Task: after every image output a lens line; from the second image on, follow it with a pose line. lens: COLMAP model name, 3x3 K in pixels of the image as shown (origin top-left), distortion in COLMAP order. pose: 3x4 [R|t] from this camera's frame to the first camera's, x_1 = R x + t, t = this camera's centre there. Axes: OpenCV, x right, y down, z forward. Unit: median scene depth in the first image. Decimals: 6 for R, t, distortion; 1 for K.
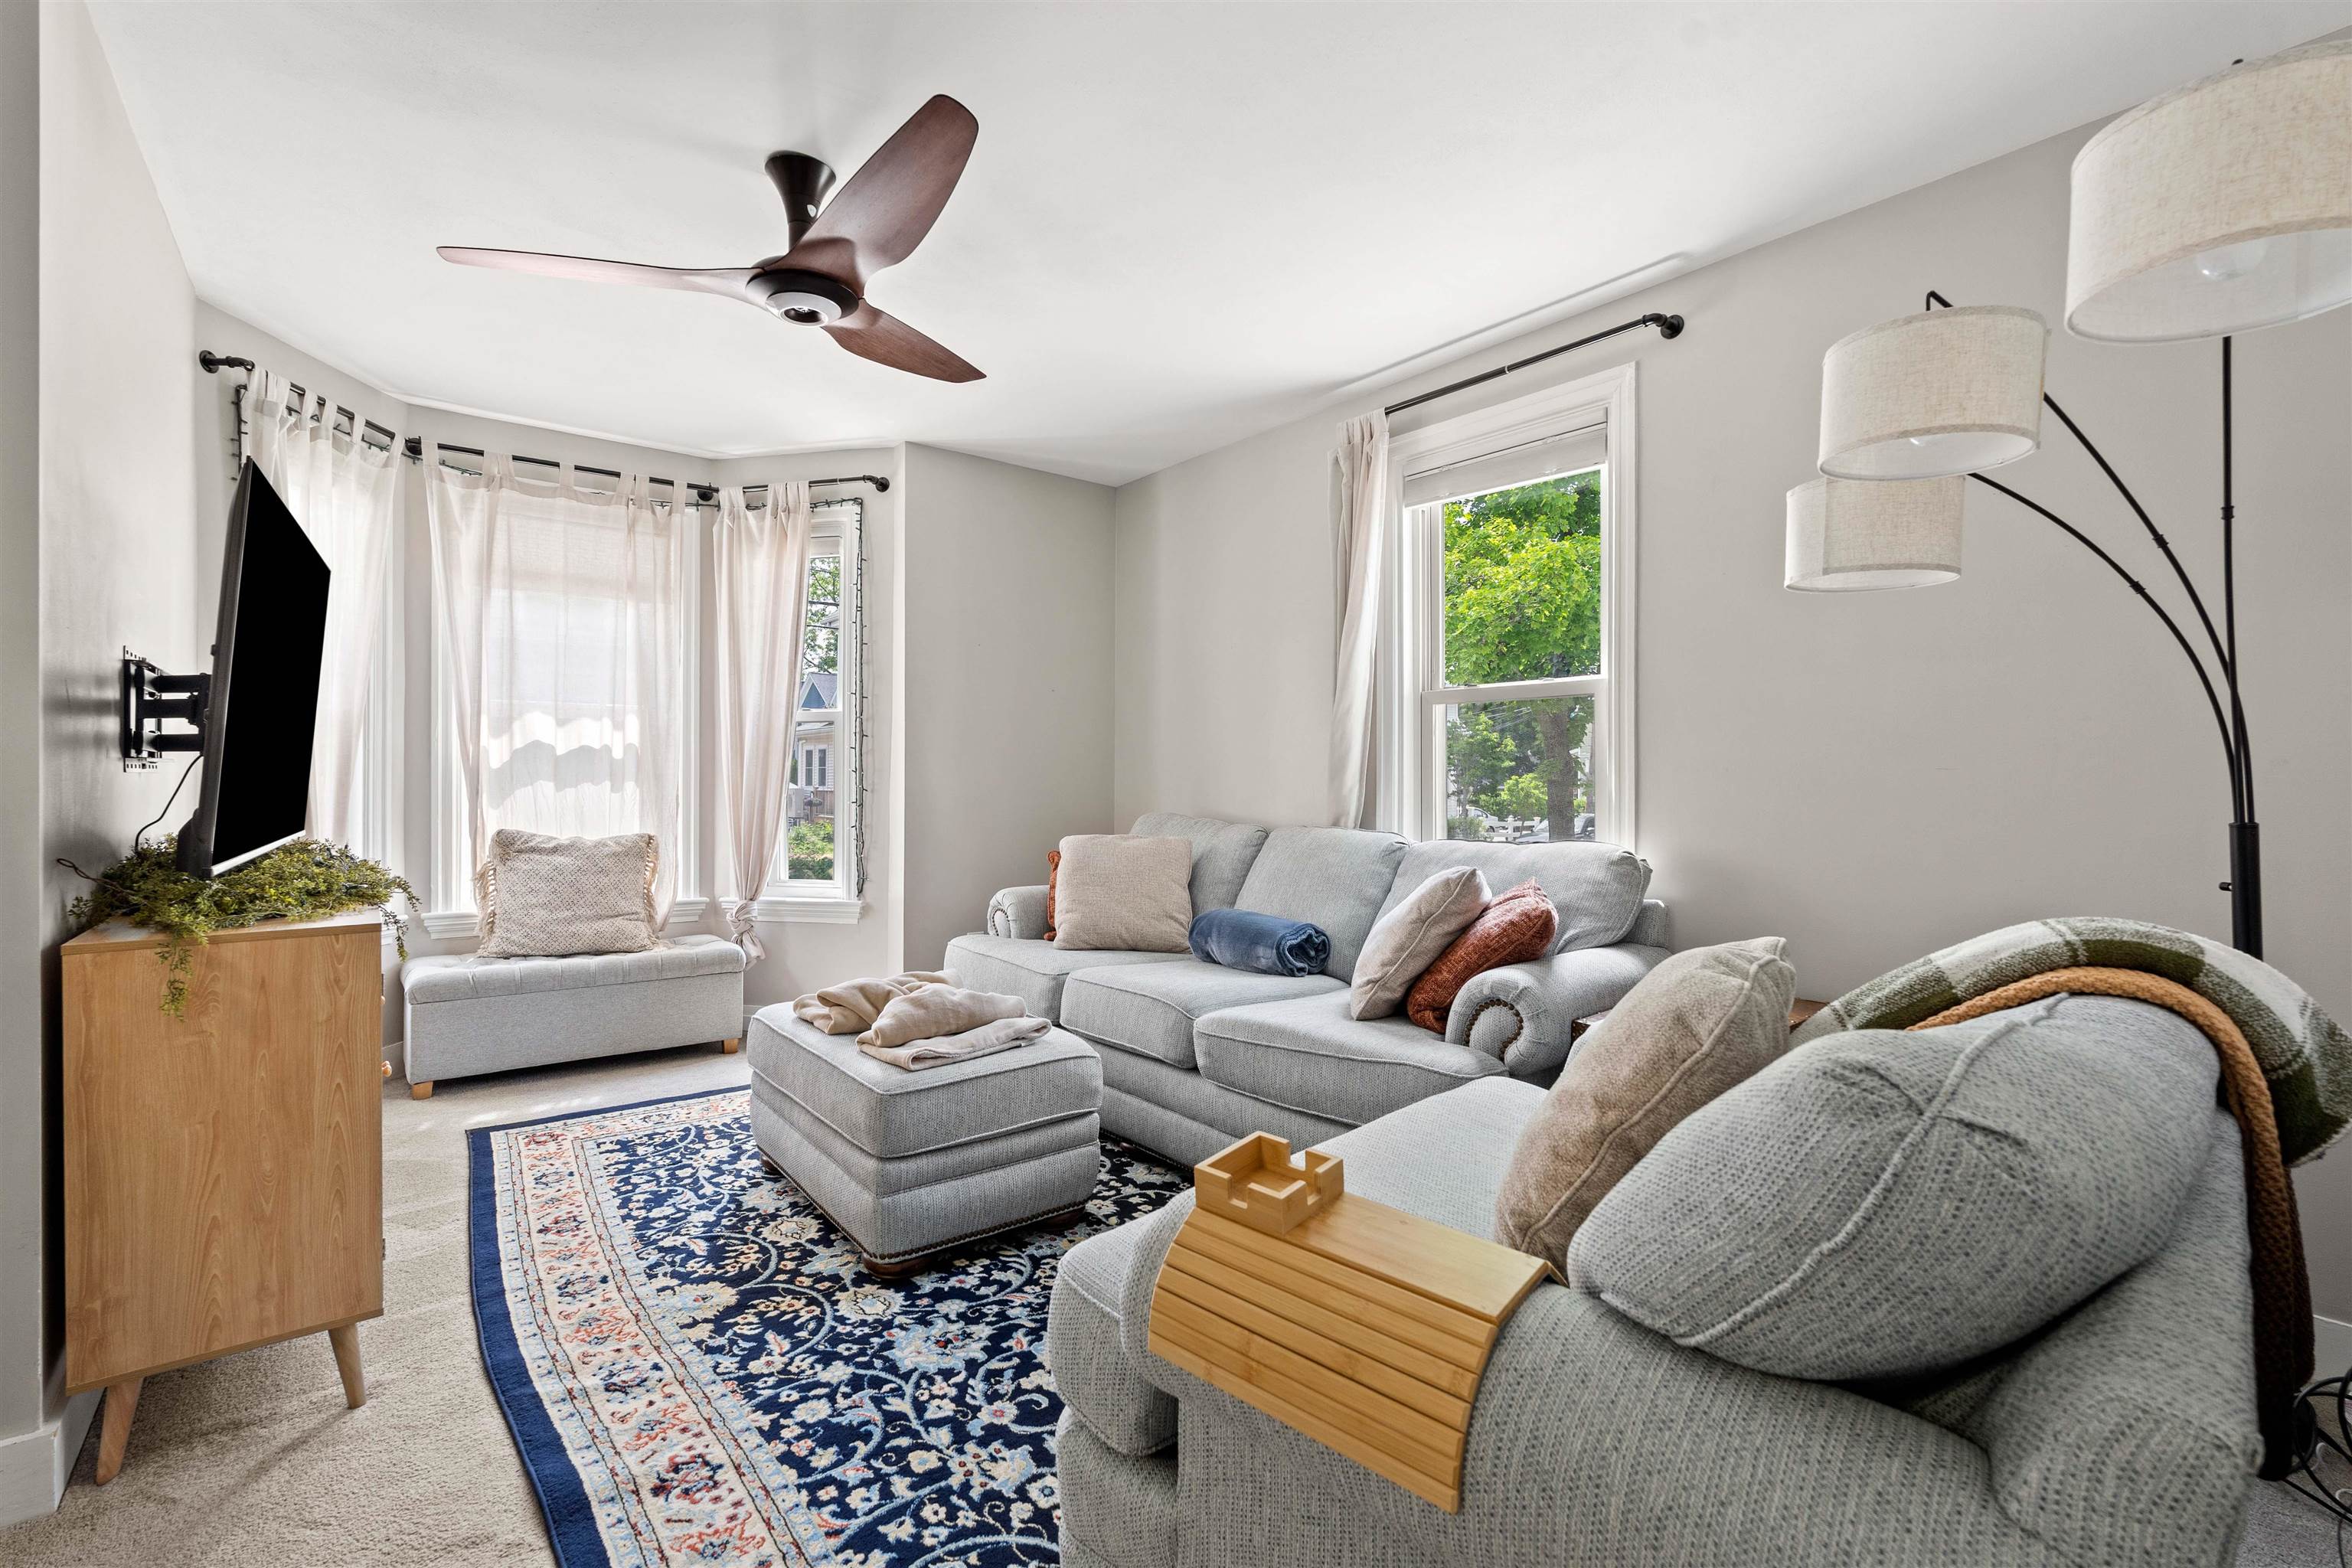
lens RADIAL K [[1049.9, 0, 1154.3], [0, 1049.9, 781.6], [0, 0, 1]] dist [-0.004100, 0.000156]
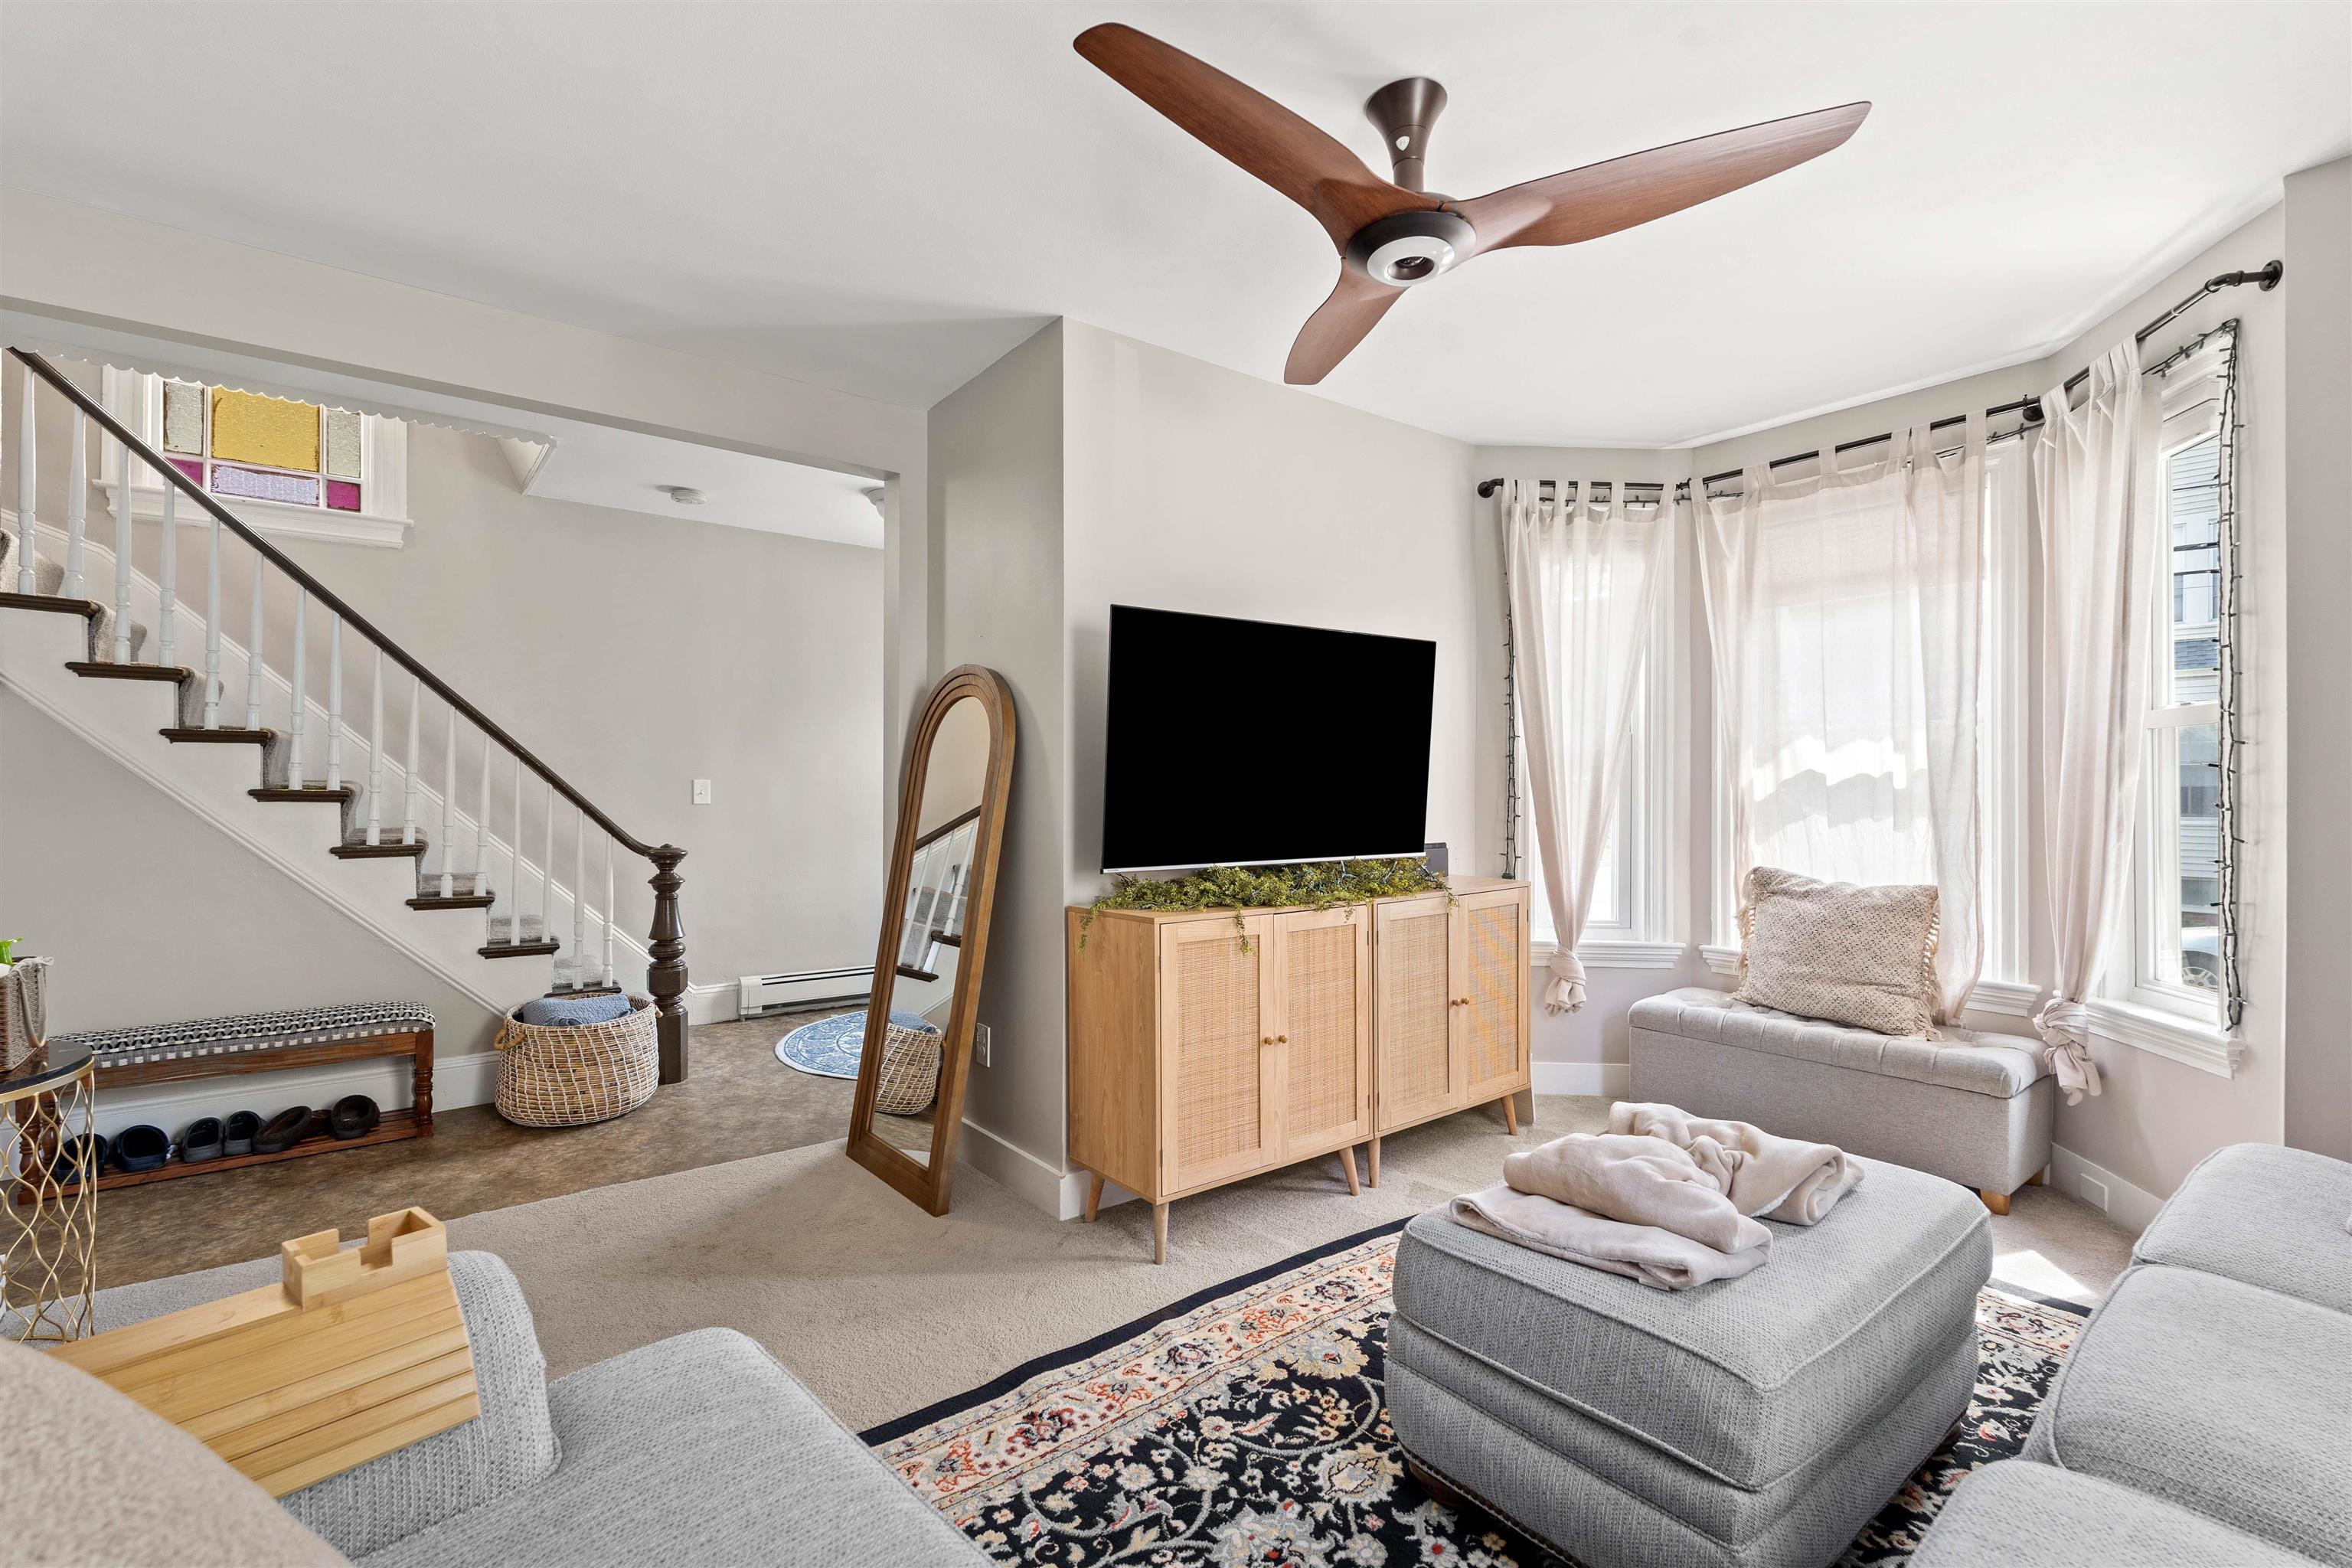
lens RADIAL K [[1049.9, 0, 1205.3], [0, 1049.9, 783.7], [0, 0, 1]] dist [-0.004100, 0.000156]
pose [[0.006185, -0.017036, -0.999836, 0.303208], [-0.011167, 0.999791, -0.017104, -0.006435], [0.999919, 0.011271, 0.005993, 0.500027]]
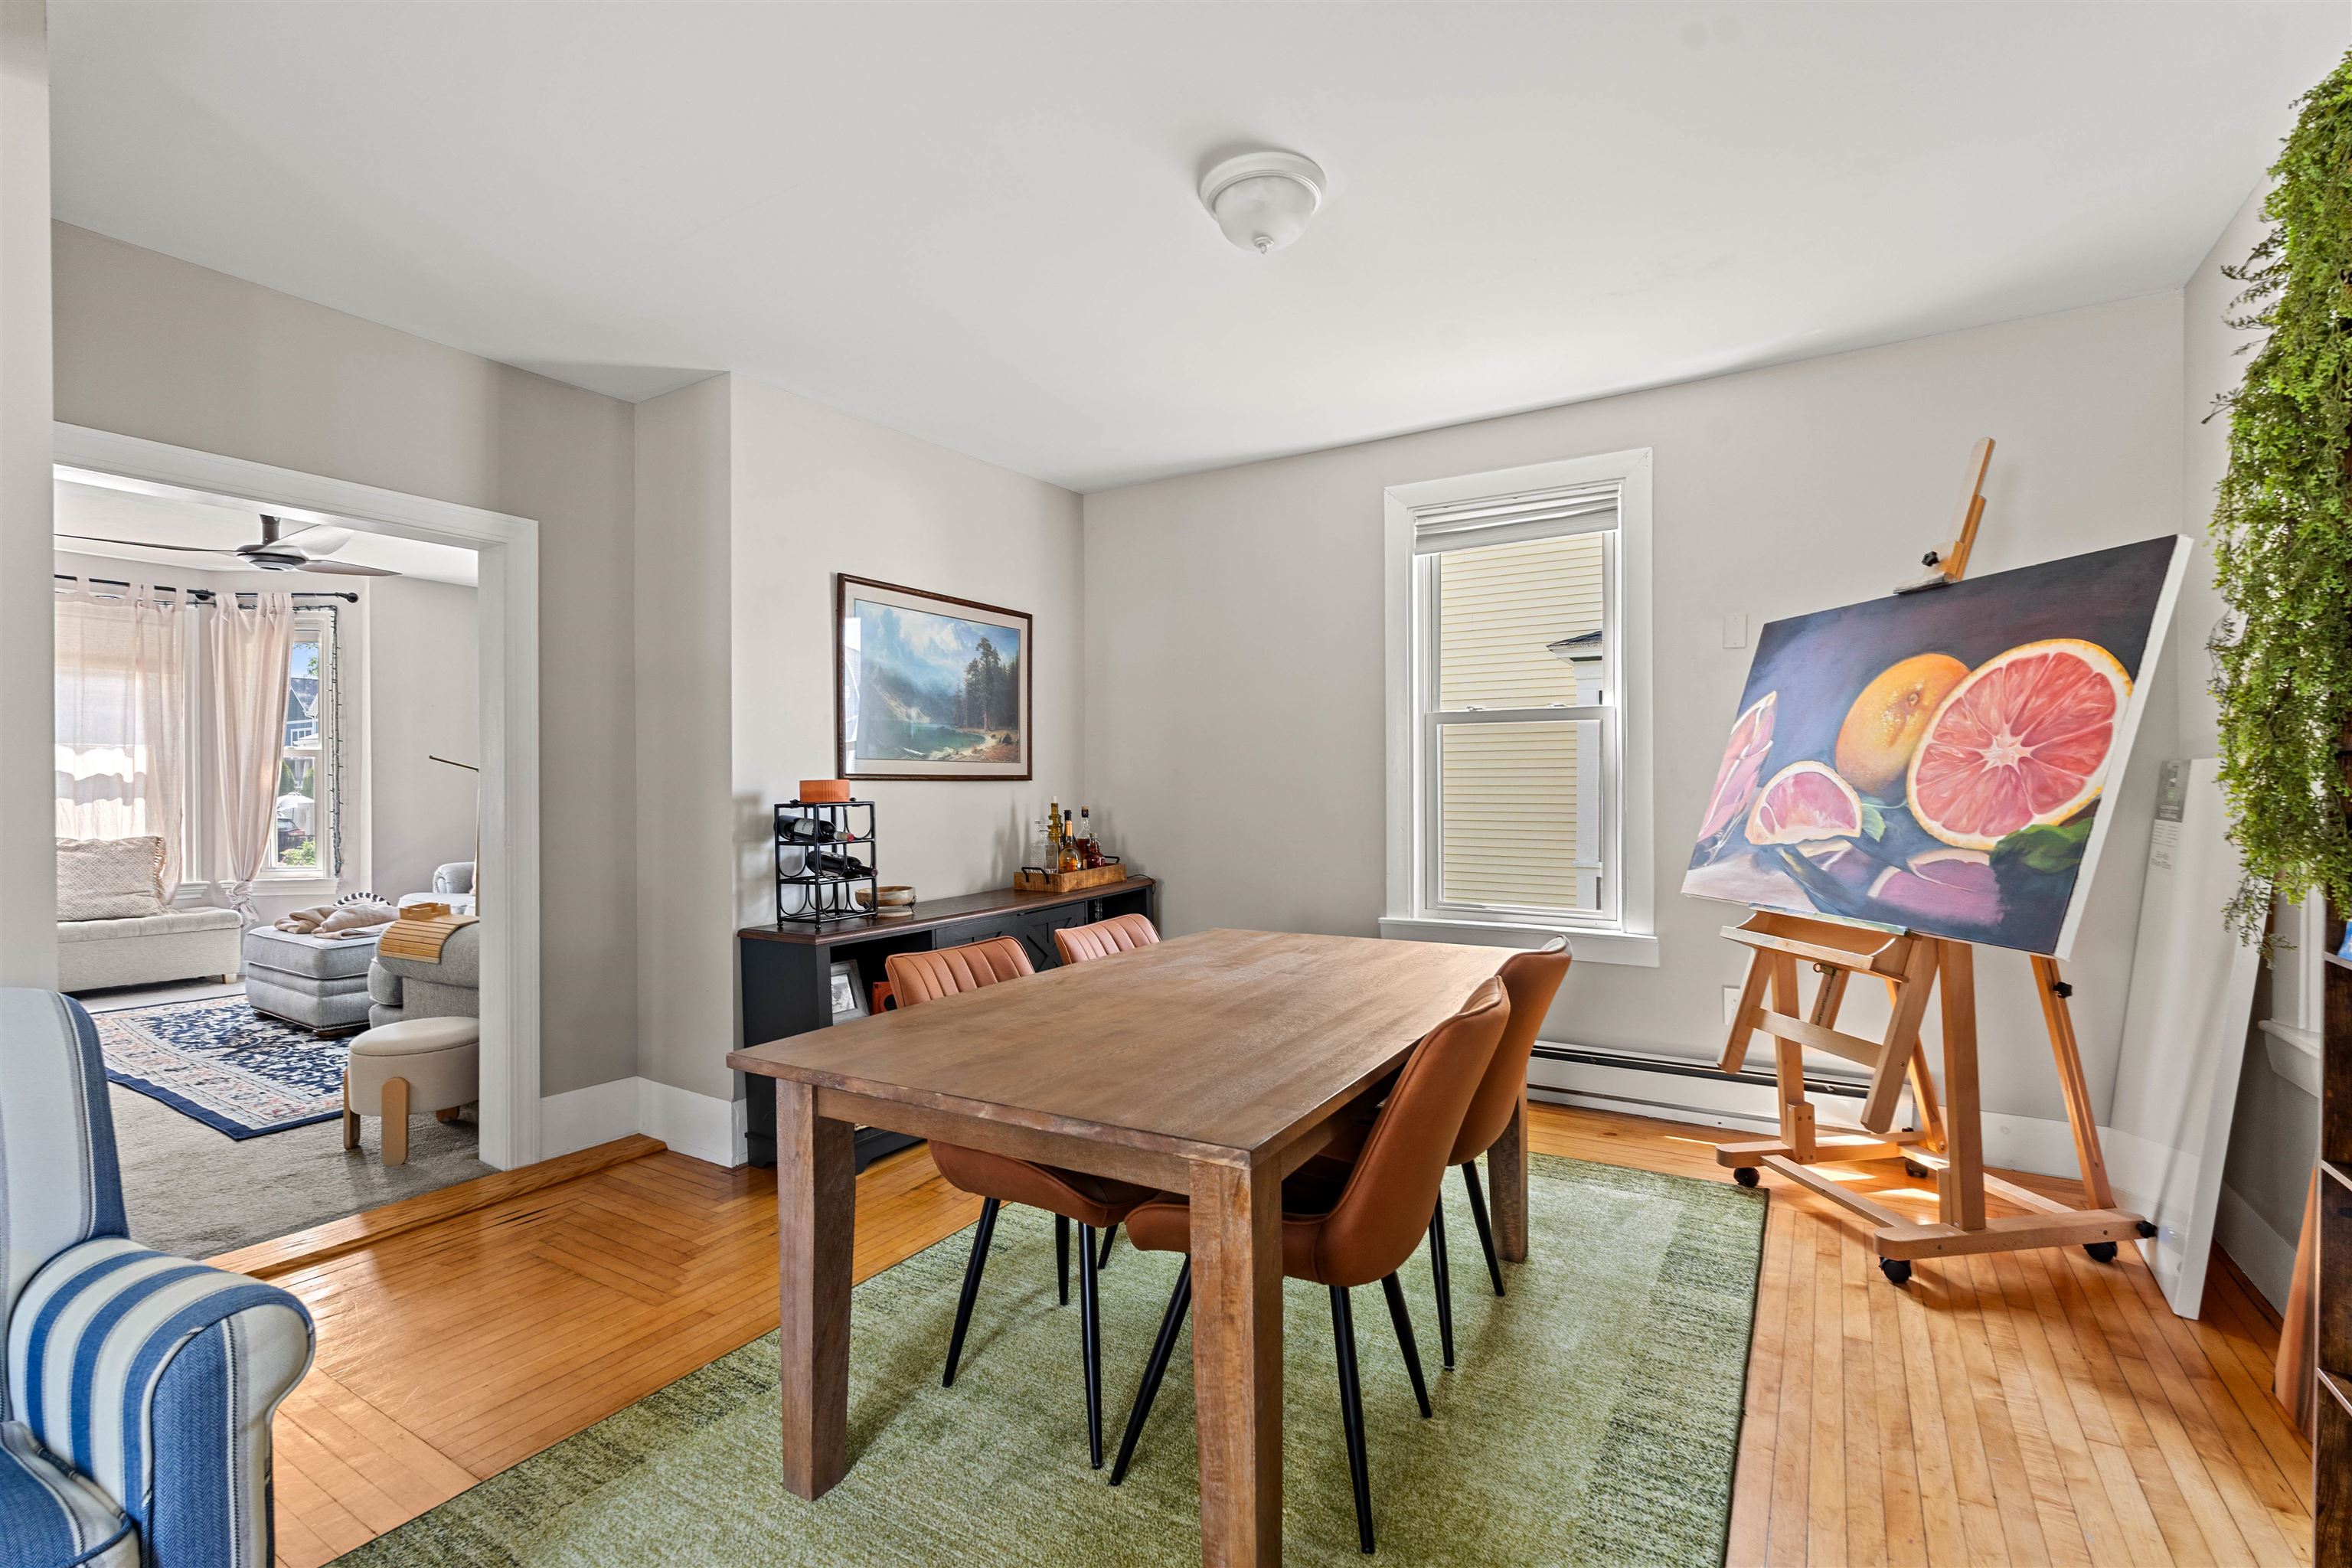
lens RADIAL K [[1049.9, 0, 1167.7], [0, 1049.9, 792.9], [0, 0, 1]] dist [-0.004100, 0.000156]
pose [[0.939023, -0.009456, 0.343725, 0.344331], [0.008493, 0.999955, 0.004307, -0.003346], [-0.343751, -0.001125, 0.939060, -0.869708]]
